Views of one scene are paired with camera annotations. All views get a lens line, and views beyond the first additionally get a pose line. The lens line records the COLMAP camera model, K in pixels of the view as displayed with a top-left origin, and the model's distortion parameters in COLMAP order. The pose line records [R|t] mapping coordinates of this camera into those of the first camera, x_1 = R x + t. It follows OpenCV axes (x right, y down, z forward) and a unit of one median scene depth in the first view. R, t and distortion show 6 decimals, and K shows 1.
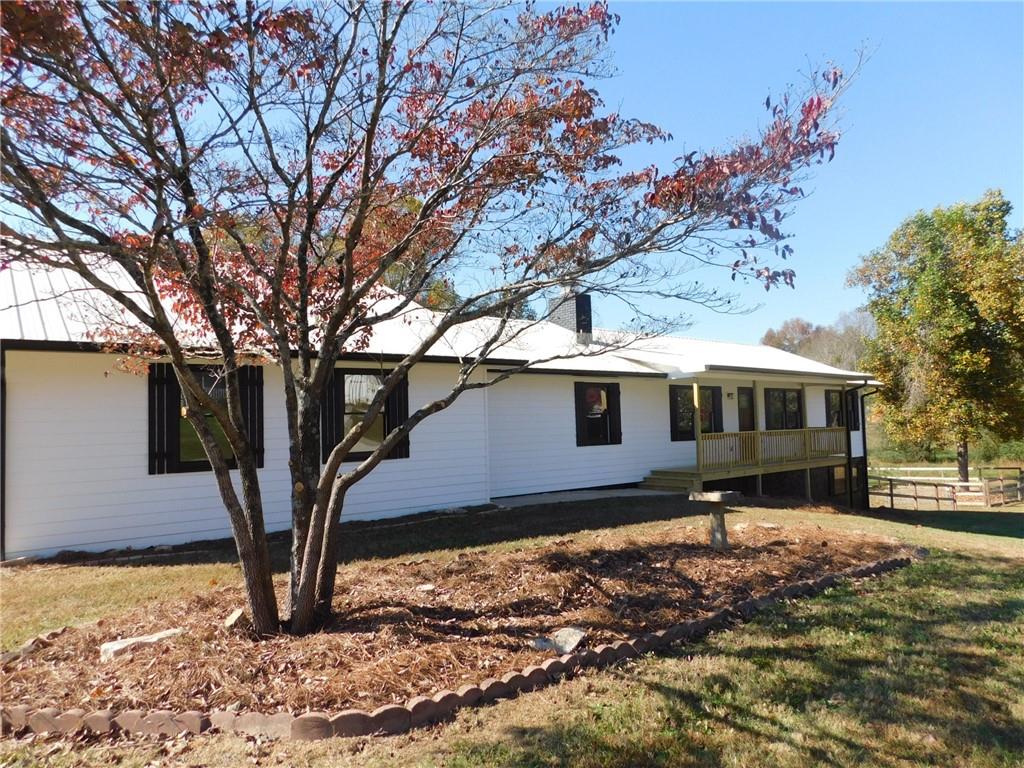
lens RADIAL K [[682.7, 0, 512.0], [0, 682.7, 384.0], [0, 0, 1]] dist [-0.071452, 0.065940]
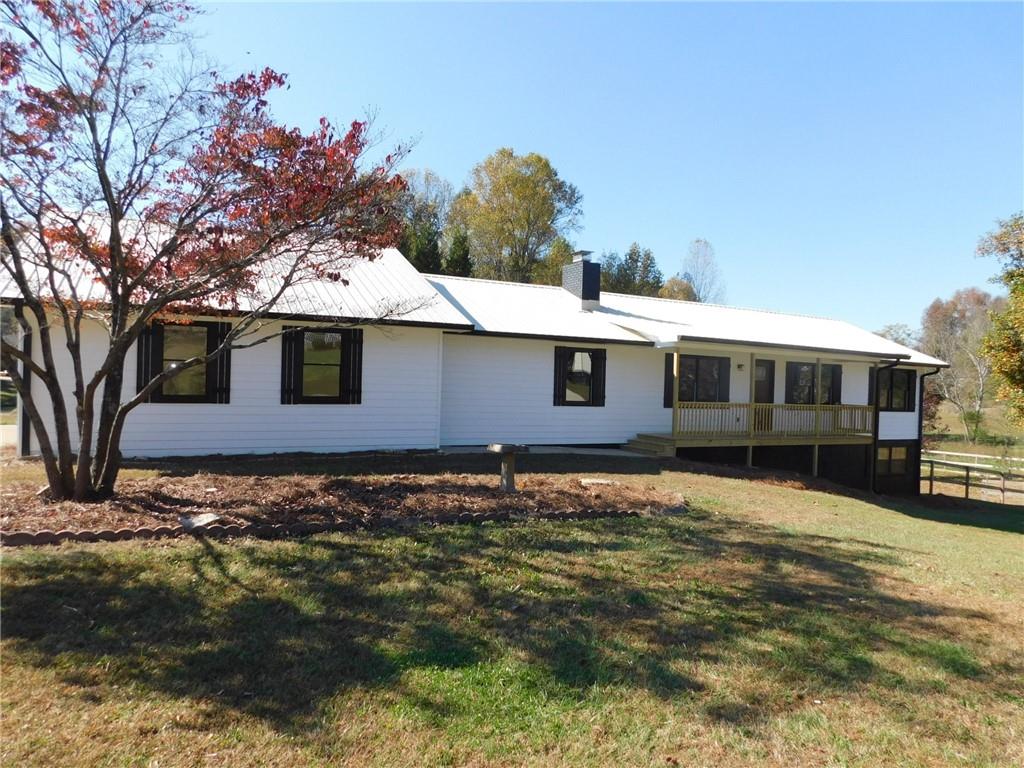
lens RADIAL K [[681.8, 0, 512.0], [0, 681.8, 384.0], [0, 0, 1]] dist [-0.074577, 0.067371]
pose [[0.975029, 0.056357, -0.214809, 0.198043], [-0.043246, 0.996931, 0.065259, -0.007948], [0.217827, -0.054339, 0.974473, -0.050992]]
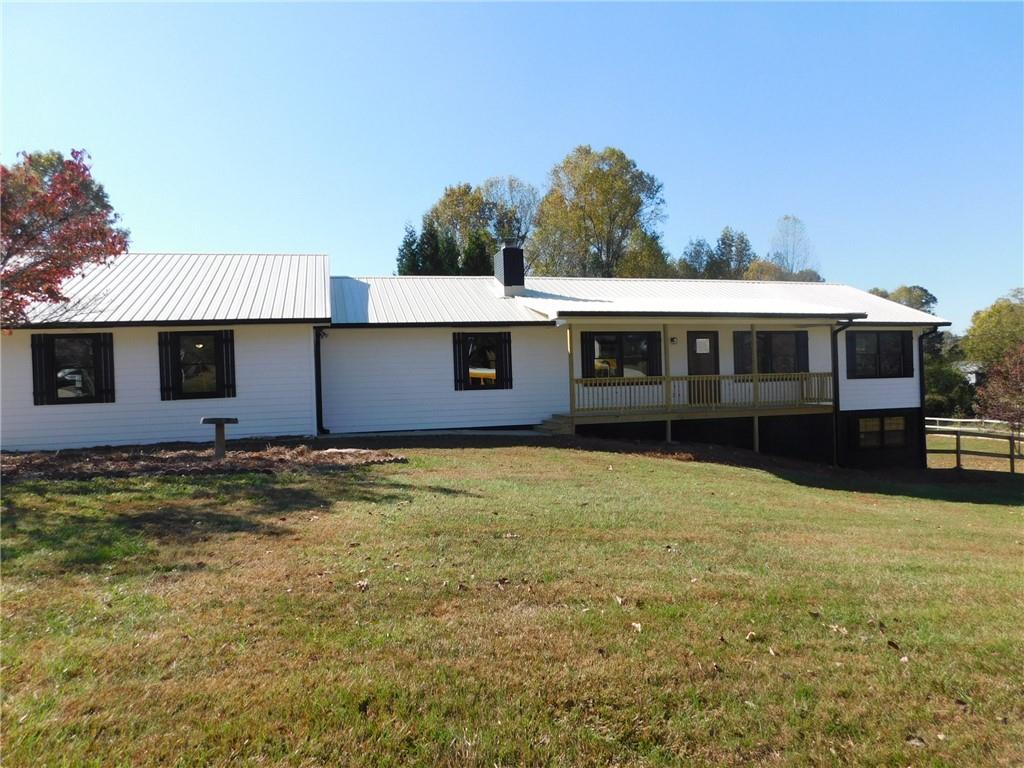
lens RADIAL K [[681.8, 0, 512.0], [0, 681.8, 384.0], [0, 0, 1]] dist [-0.074577, 0.067371]
pose [[0.916181, -0.005102, -0.400732, 0.474948], [0.032344, 0.997599, 0.061244, 0.011944], [0.399457, -0.069072, 0.914146, 0.014615]]
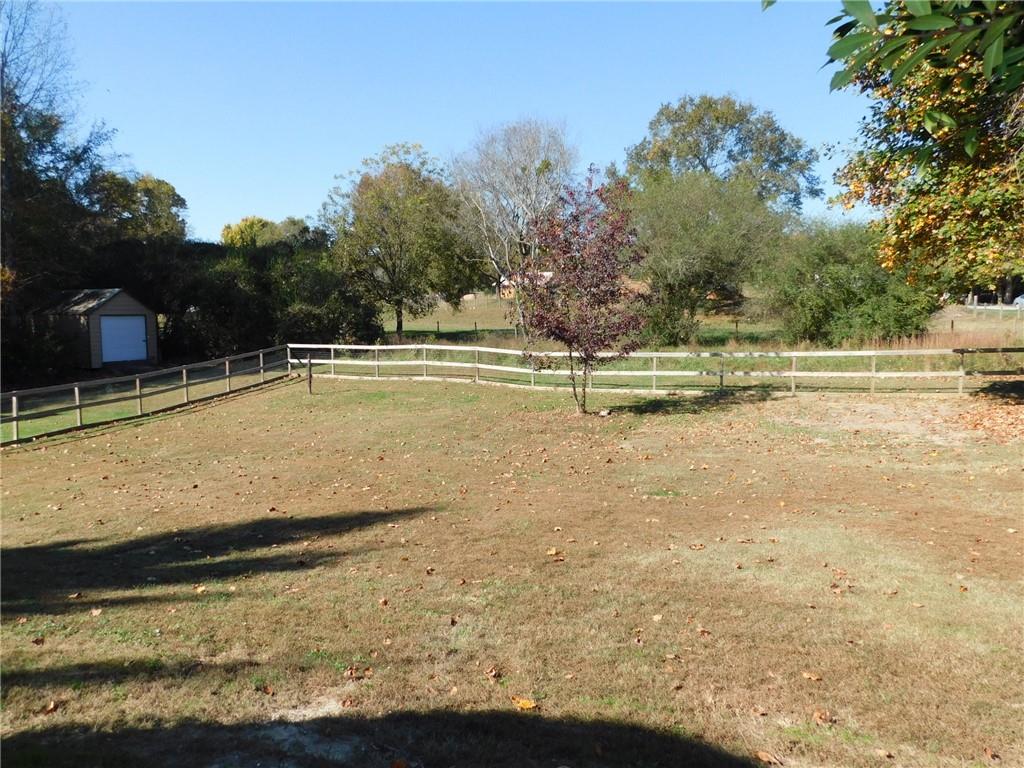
lens RADIAL K [[766.1, 0, 512.0], [0, 766.1, 384.0], [0, 0, 1]] dist [0.002755, 0.005508]
pose [[0.829653, -0.037023, 0.557050, 0.356710], [-0.047936, 0.989389, 0.137153, 0.235362], [-0.556217, -0.140492, 0.819075, 1.791158]]
